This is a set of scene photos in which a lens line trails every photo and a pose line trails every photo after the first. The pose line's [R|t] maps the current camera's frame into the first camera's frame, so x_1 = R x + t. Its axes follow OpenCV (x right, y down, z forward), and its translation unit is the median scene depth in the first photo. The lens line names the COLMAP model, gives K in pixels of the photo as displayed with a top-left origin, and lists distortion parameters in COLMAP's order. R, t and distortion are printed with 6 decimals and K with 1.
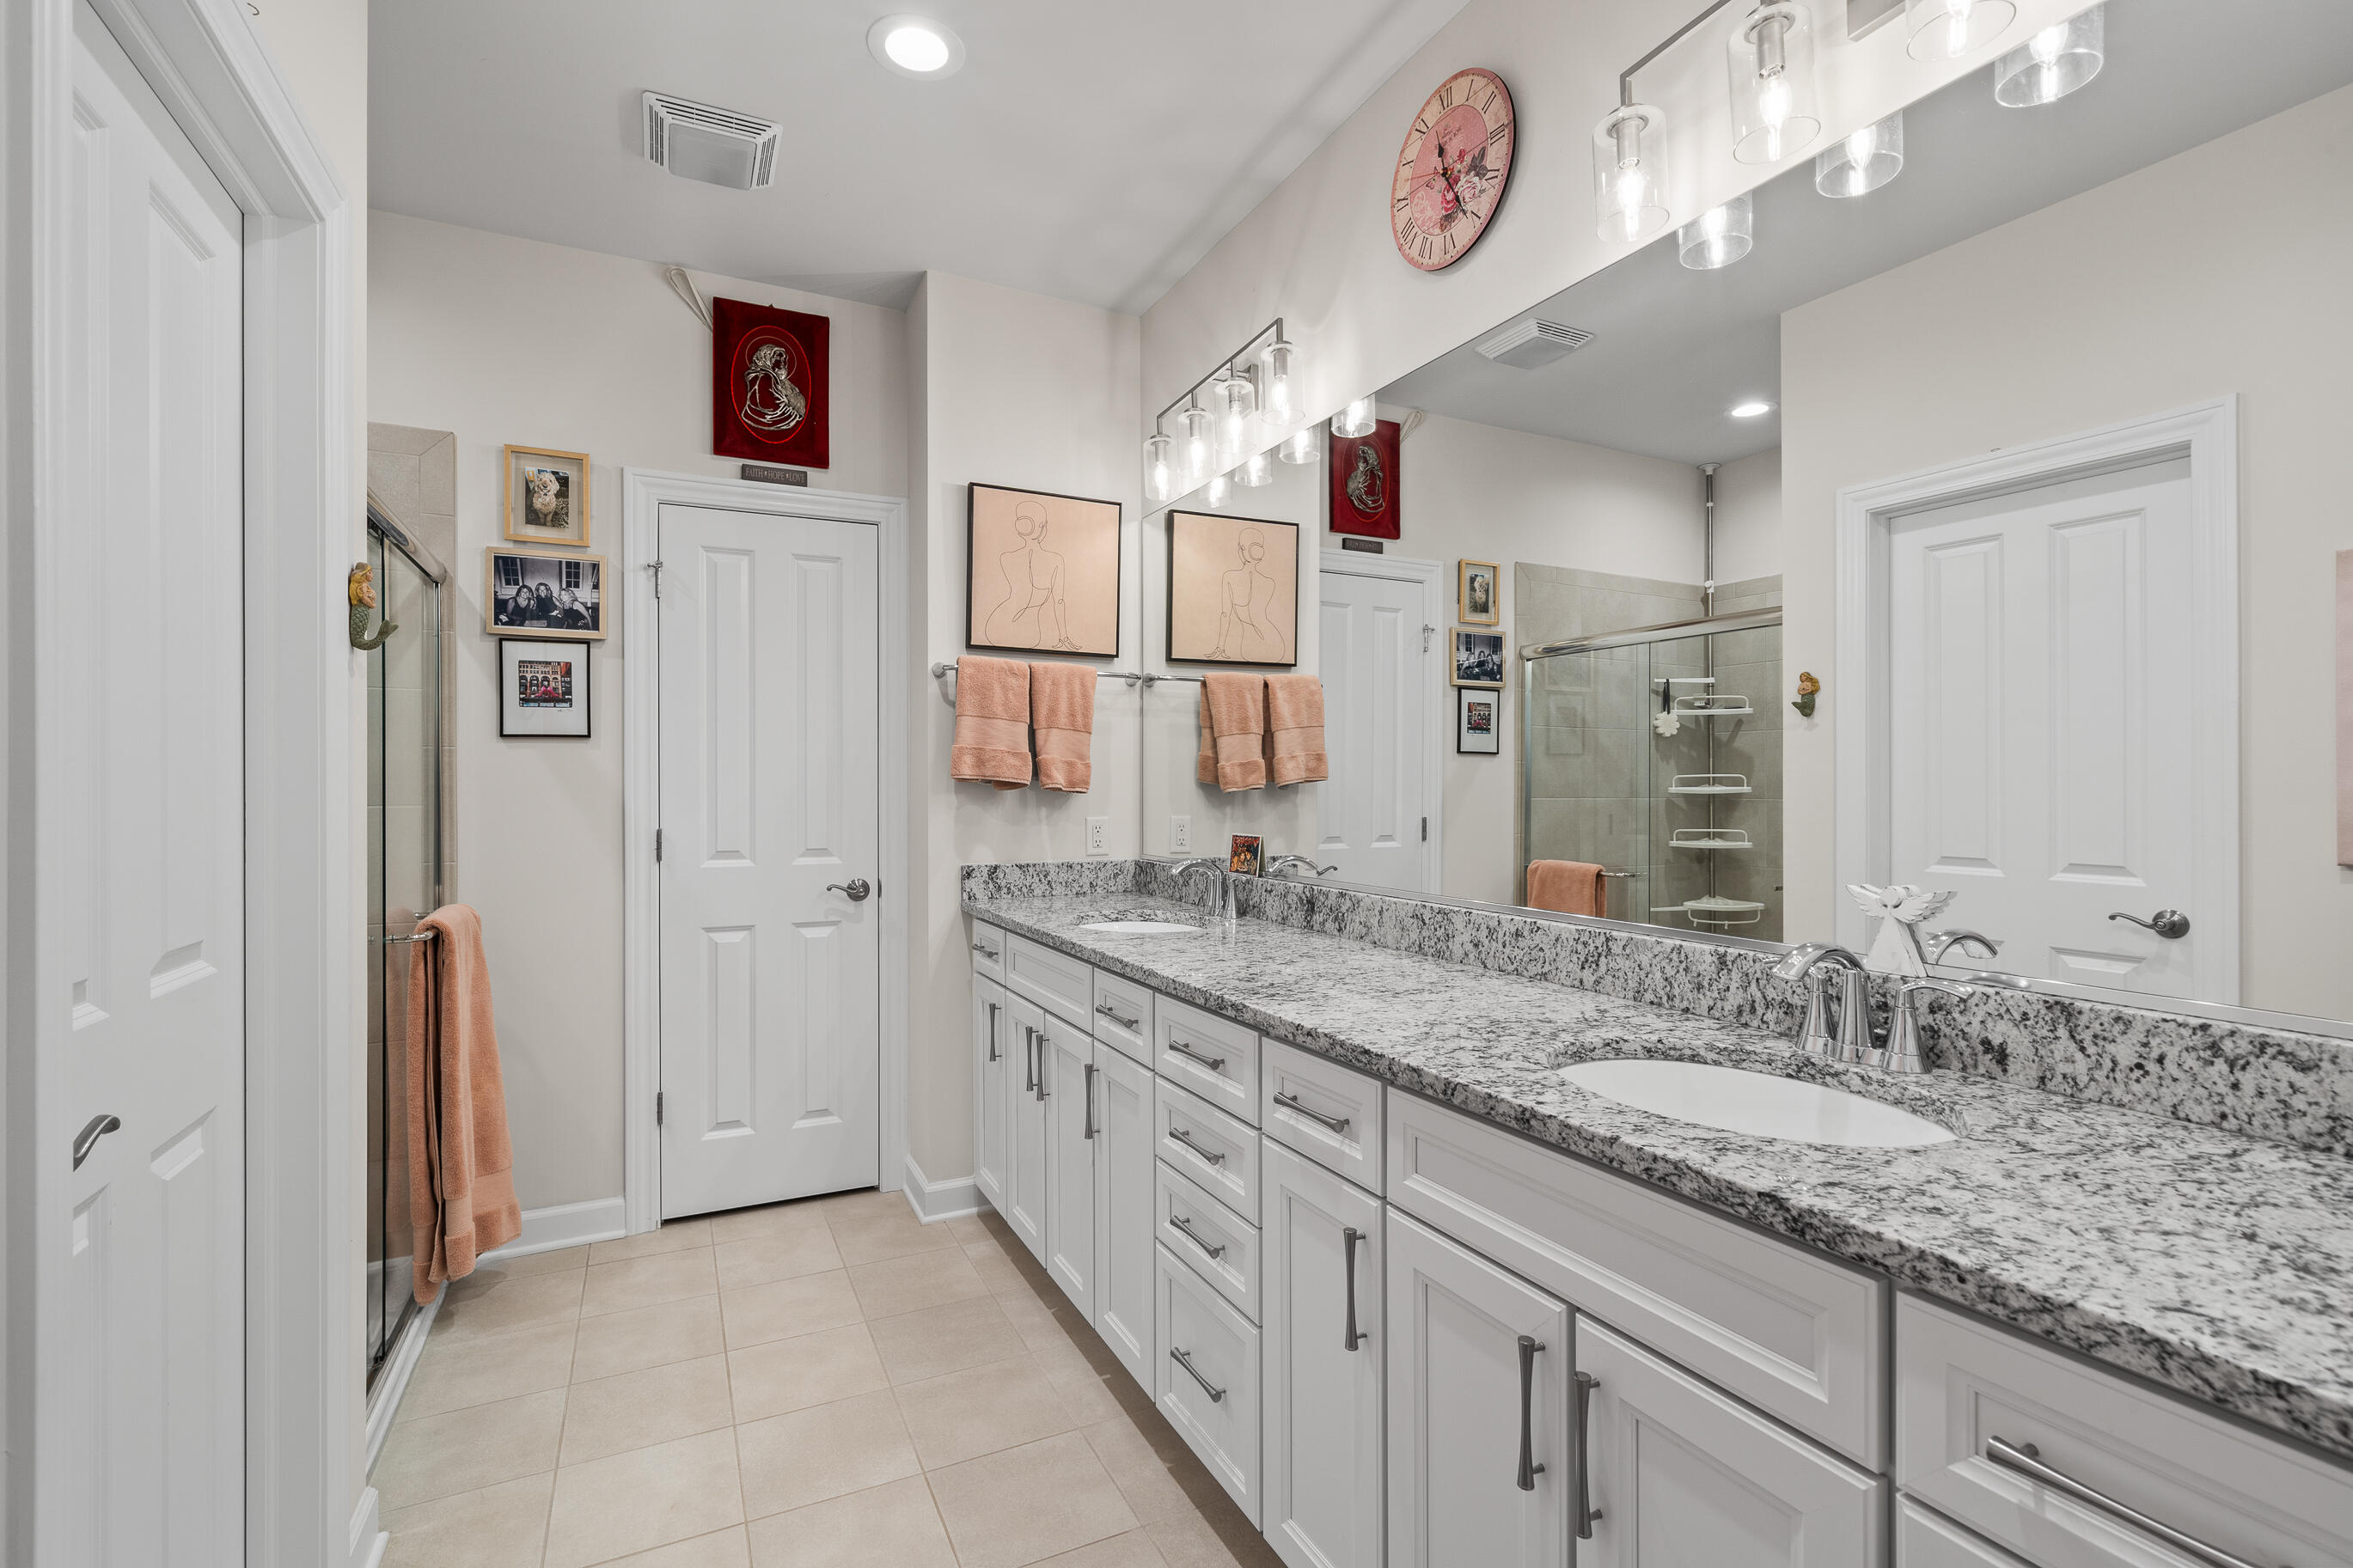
lens RADIAL K [[1056.6, 0, 1183.0], [0, 1056.6, 781.6], [0, 0, 1]] dist [-0.002928, -0.000306]
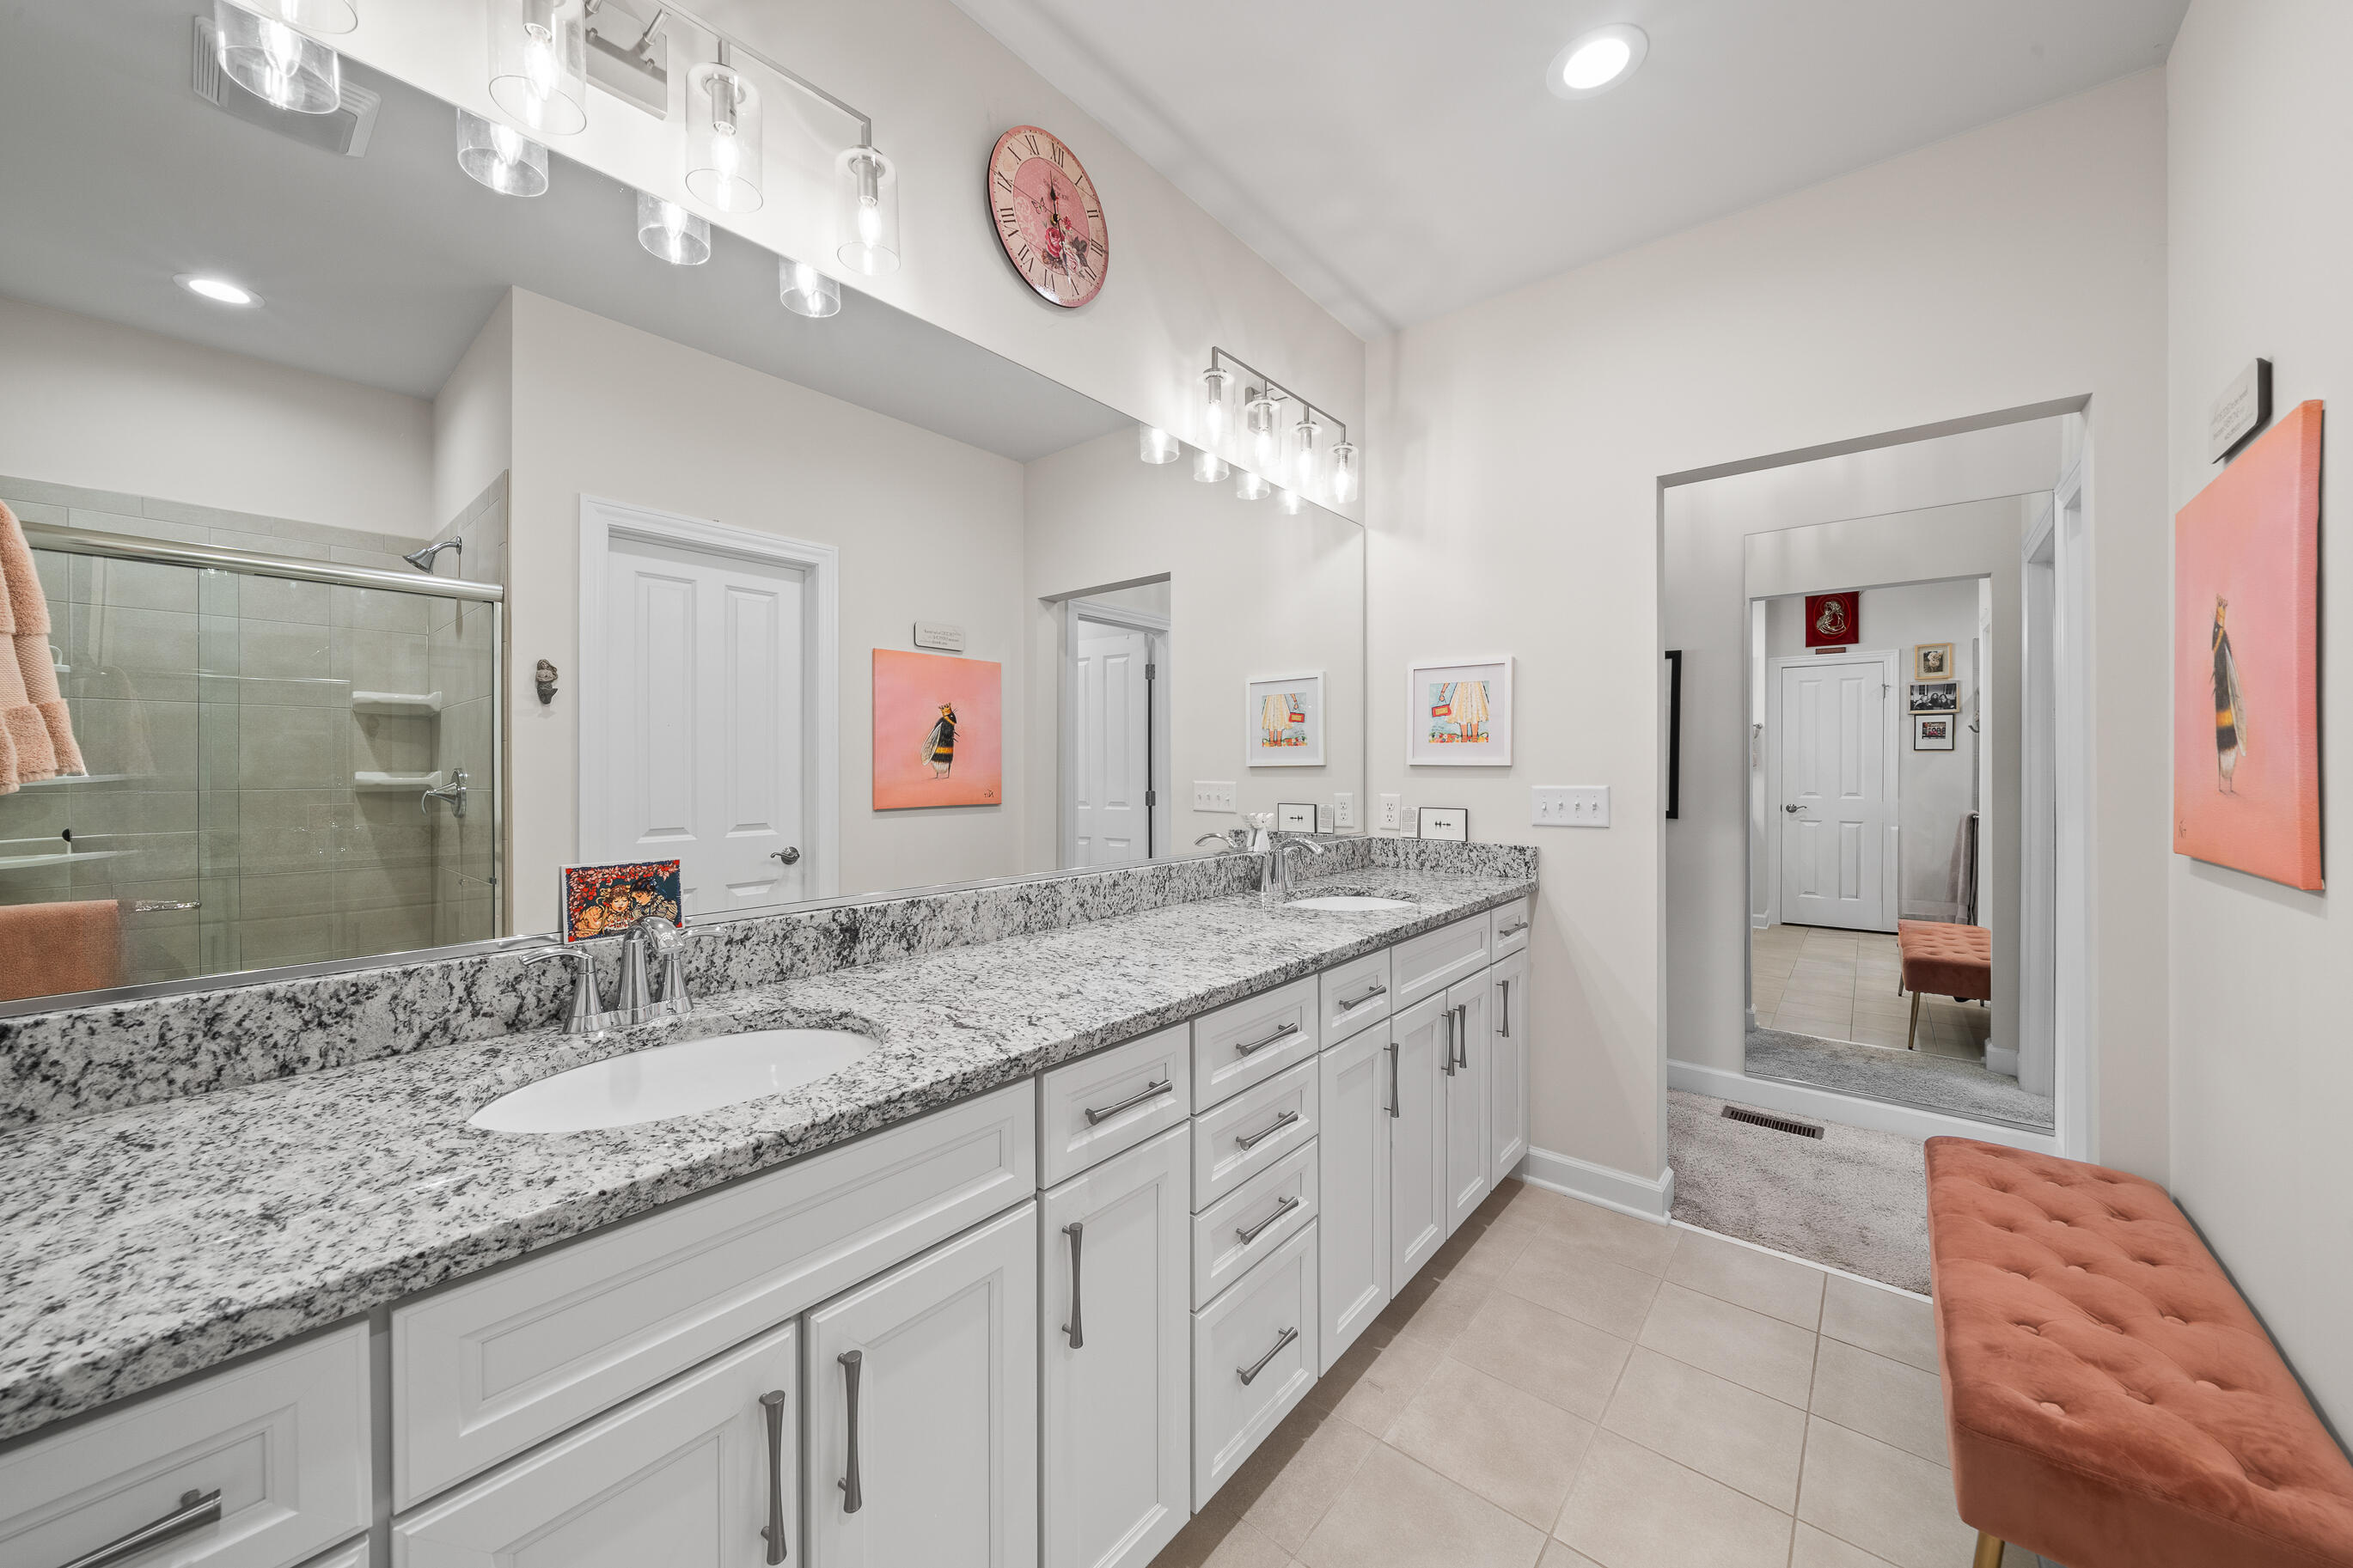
lens RADIAL K [[834.1, 0, 1184.3], [0, 834.1, 769.4], [0, 0, 1]] dist [-0.002361, -0.000328]
pose [[-0.394255, -0.000593, 0.919001, -0.530599], [-0.001739, 0.999998, -0.000101, 0.001696], [-0.918999, -0.001638, -0.394256, 1.060715]]
